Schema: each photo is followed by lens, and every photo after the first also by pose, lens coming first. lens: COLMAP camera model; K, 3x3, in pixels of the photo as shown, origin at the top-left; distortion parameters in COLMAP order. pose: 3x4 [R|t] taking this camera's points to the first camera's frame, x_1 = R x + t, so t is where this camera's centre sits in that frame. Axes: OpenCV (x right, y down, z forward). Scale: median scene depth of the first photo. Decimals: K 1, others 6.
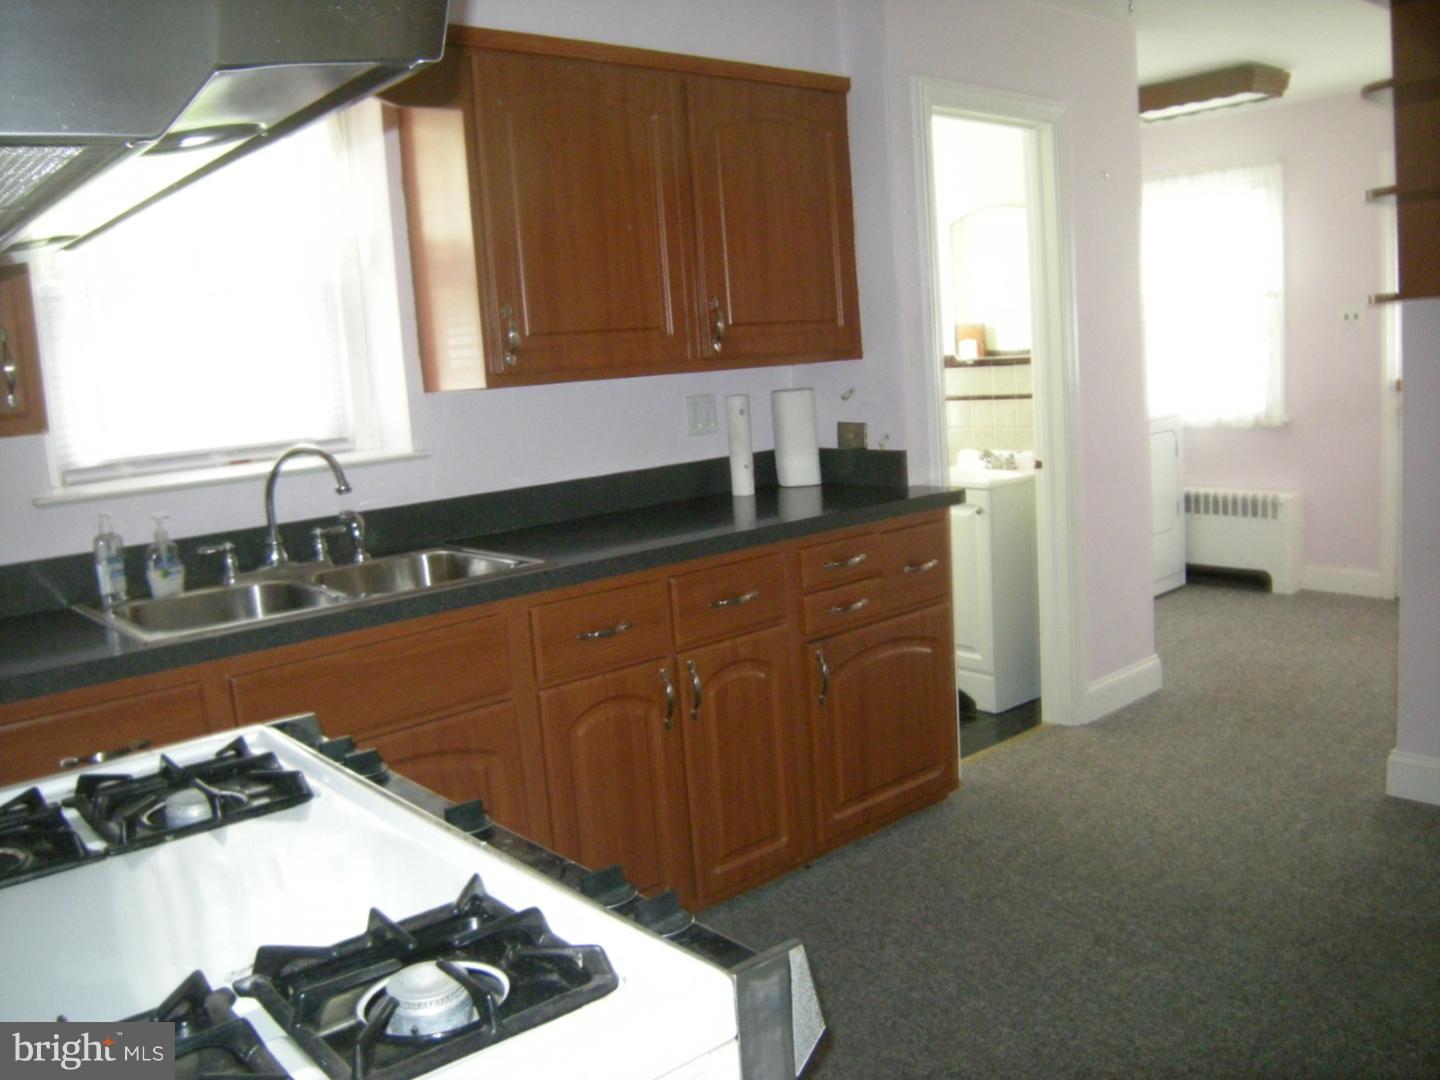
lens RADIAL K [[1210.9, 0, 720.0], [0, 1210.9, 540.0], [0, 0, 1]] dist [-0.107728, 0.059107]
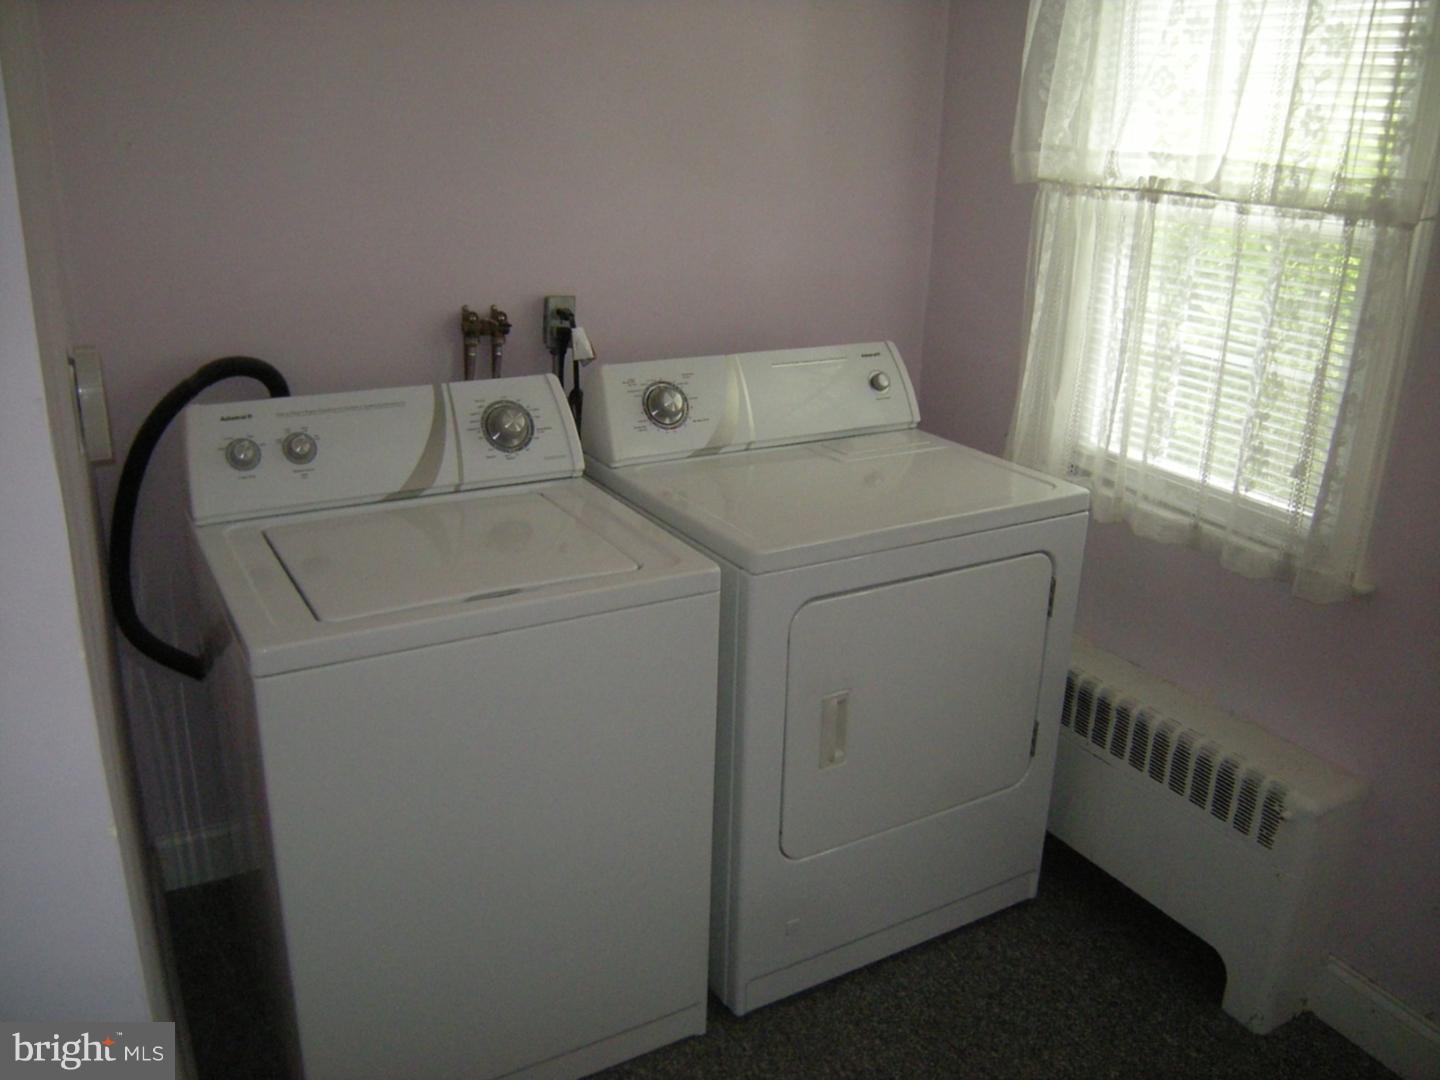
lens RADIAL K [[1210.9, 0, 720.0], [0, 1210.9, 540.0], [0, 0, 1]] dist [-0.107728, 0.059107]
pose [[0.979971, 0.144749, -0.136767, 0.334230], [-0.116725, 0.973947, 0.194426, -0.159303], [0.161347, -0.174568, 0.971336, 0.625443]]
